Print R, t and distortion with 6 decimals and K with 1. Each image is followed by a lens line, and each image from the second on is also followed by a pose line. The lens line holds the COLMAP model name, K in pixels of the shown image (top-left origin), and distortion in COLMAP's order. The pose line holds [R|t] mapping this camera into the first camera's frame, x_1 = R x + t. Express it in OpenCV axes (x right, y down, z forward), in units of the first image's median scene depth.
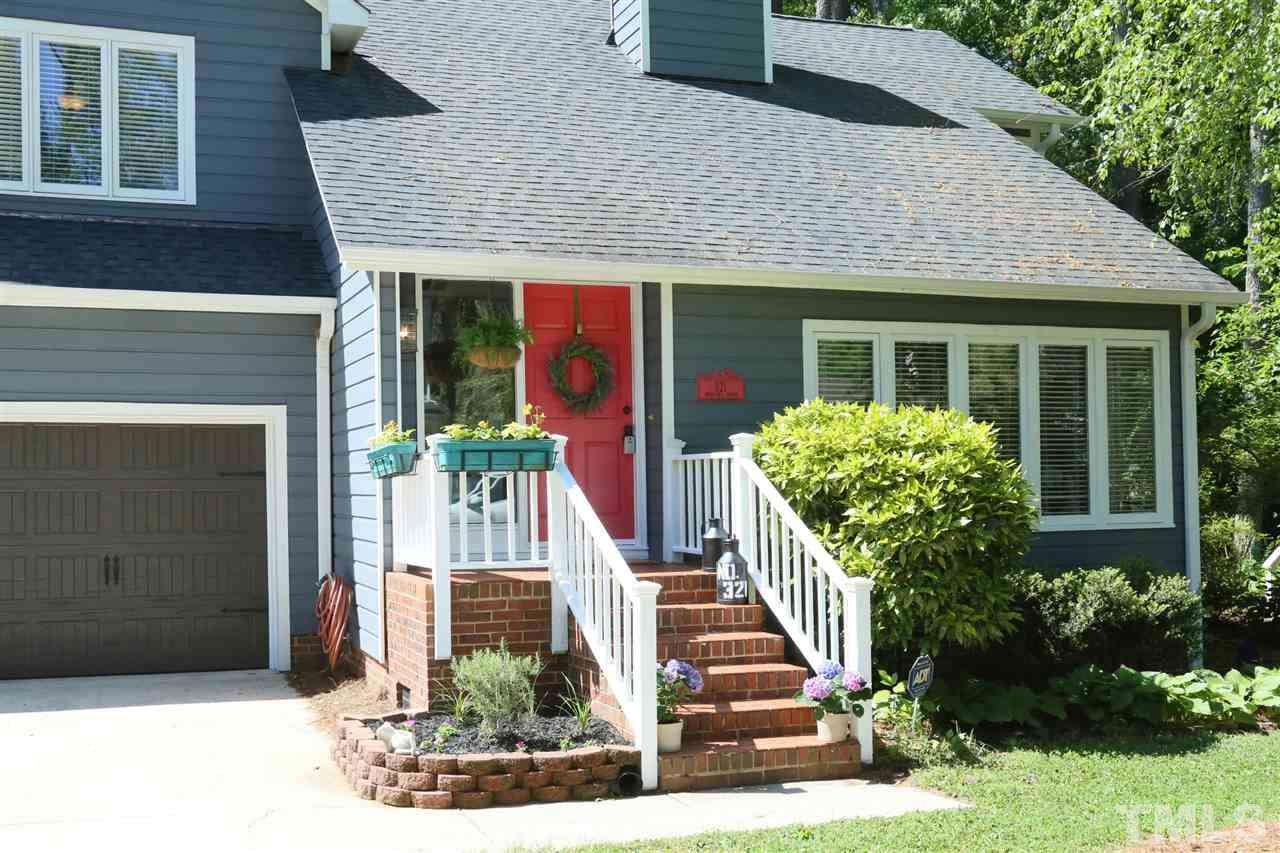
lens RADIAL K [[1414.8, 0, 636.9], [0, 1414.8, 510.8], [0, 0, 1]] dist [-0.083120, -0.011928]
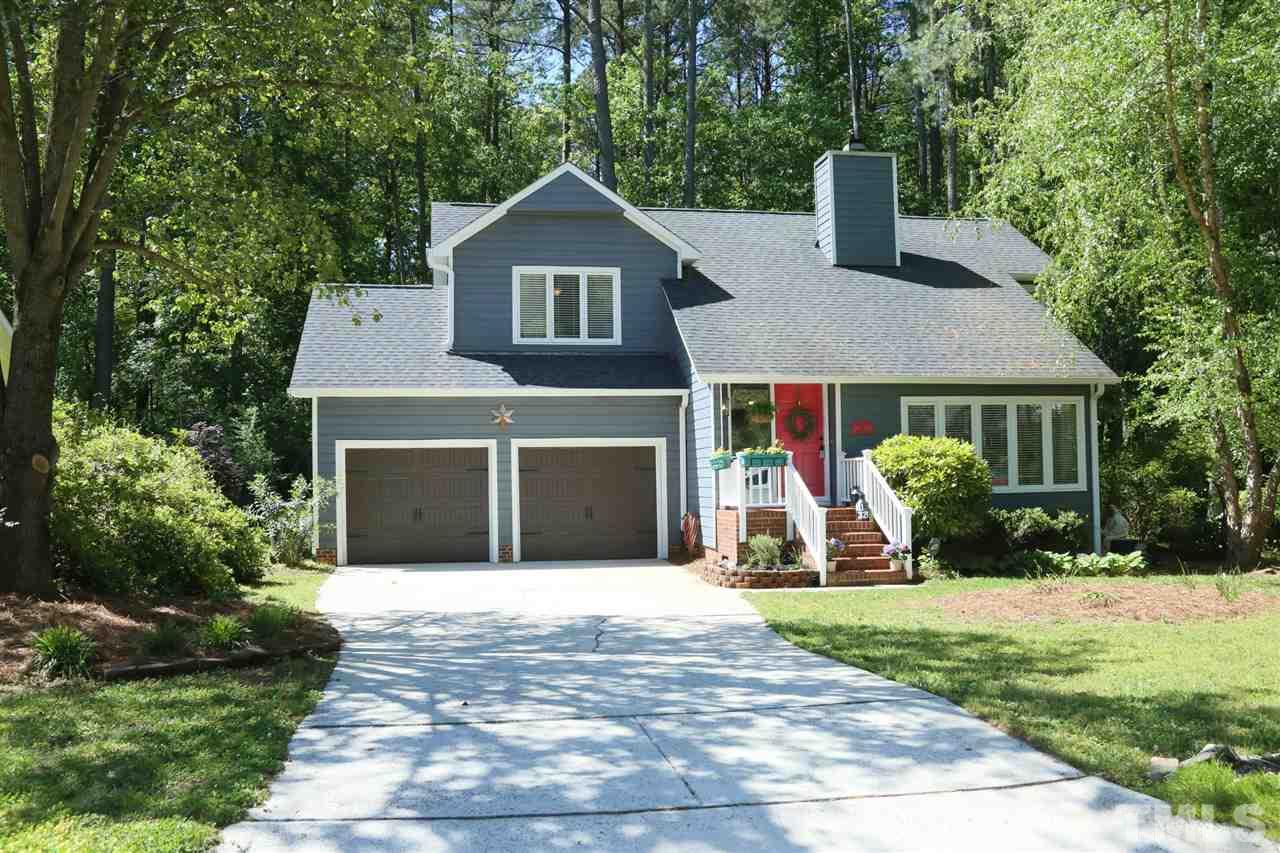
lens RADIAL K [[1414.8, 0, 636.9], [0, 1414.8, 510.8], [0, 0, 1]] dist [-0.083120, -0.011928]
pose [[0.984931, -0.004296, -0.172893, 0.098904], [0.004775, 0.999986, 0.002359, 0.038537], [0.172881, -0.003149, 0.984938, -1.340689]]
